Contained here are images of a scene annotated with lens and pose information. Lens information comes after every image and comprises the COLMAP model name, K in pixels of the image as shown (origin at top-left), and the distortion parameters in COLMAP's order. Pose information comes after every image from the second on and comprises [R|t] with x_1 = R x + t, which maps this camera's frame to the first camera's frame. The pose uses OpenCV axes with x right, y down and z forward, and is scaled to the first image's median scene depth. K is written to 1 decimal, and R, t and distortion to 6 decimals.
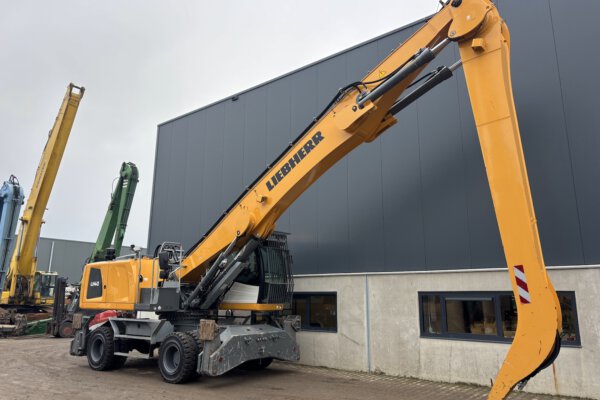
lens RADIAL K [[444.3, 0, 300.0], [0, 444.3, 200.0], [0, 0, 1]] dist [0.034340, -0.002399]
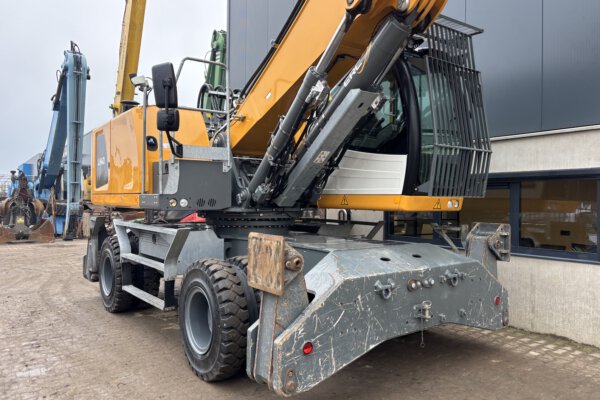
lens RADIAL K [[448.2, 0, 300.0], [0, 448.2, 200.0], [0, 0, 1]] dist [0.088187, -0.140444]
pose [[0.962721, 0.000228, -0.270496, -0.074552], [0.057746, 0.976774, 0.206344, 0.144829], [0.264261, -0.214272, 0.940348, 0.575364]]
